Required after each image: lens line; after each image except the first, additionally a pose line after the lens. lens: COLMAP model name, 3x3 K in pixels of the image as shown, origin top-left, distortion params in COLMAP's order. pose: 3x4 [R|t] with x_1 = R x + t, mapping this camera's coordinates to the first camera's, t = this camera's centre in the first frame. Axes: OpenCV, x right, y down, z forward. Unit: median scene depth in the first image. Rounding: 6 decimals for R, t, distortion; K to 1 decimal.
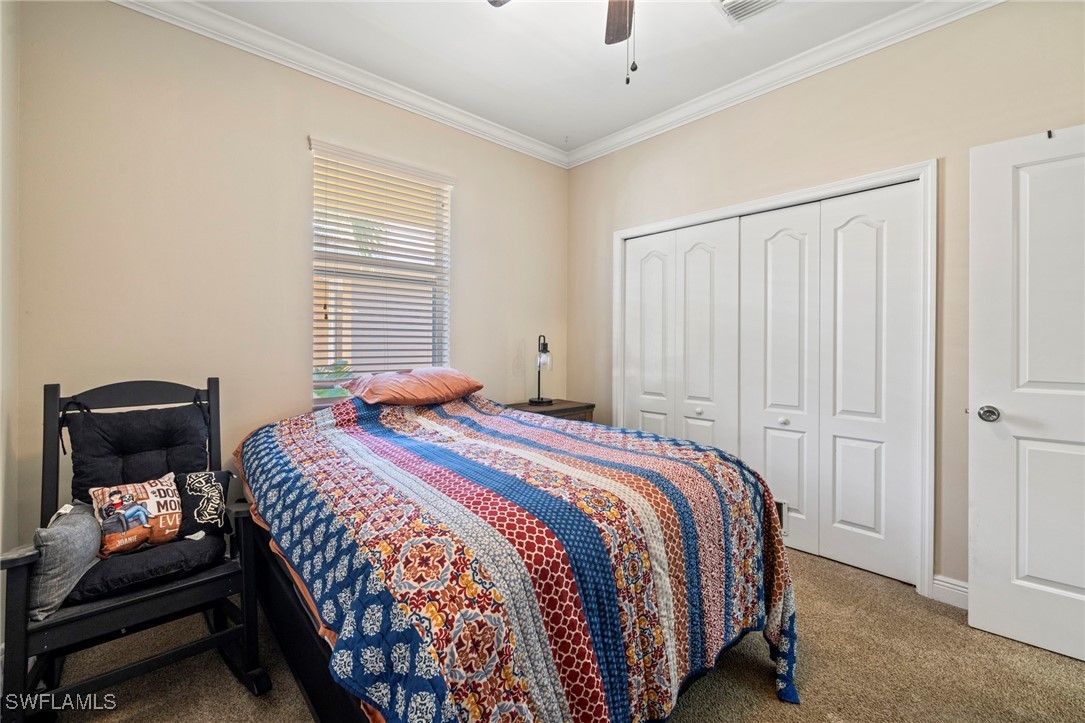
lens RADIAL K [[456.9, 0, 541.7], [0, 456.9, 357.2], [0, 0, 1]] dist [0.001671, 0.000376]
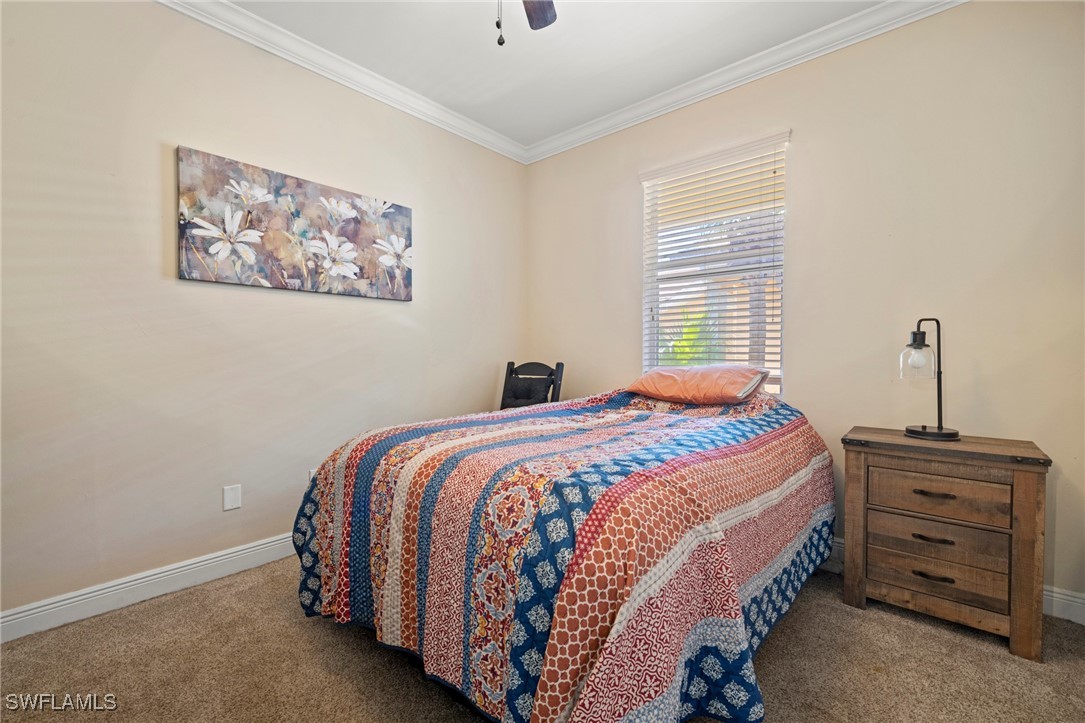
lens RADIAL K [[456.9, 0, 541.7], [0, 456.9, 357.2], [0, 0, 1]] dist [0.001671, 0.000376]
pose [[0.117252, 0.008884, -0.993063, 1.065347], [-0.028460, 0.999579, 0.005582, 0.022266], [0.992694, 0.027608, 0.117455, 0.899629]]
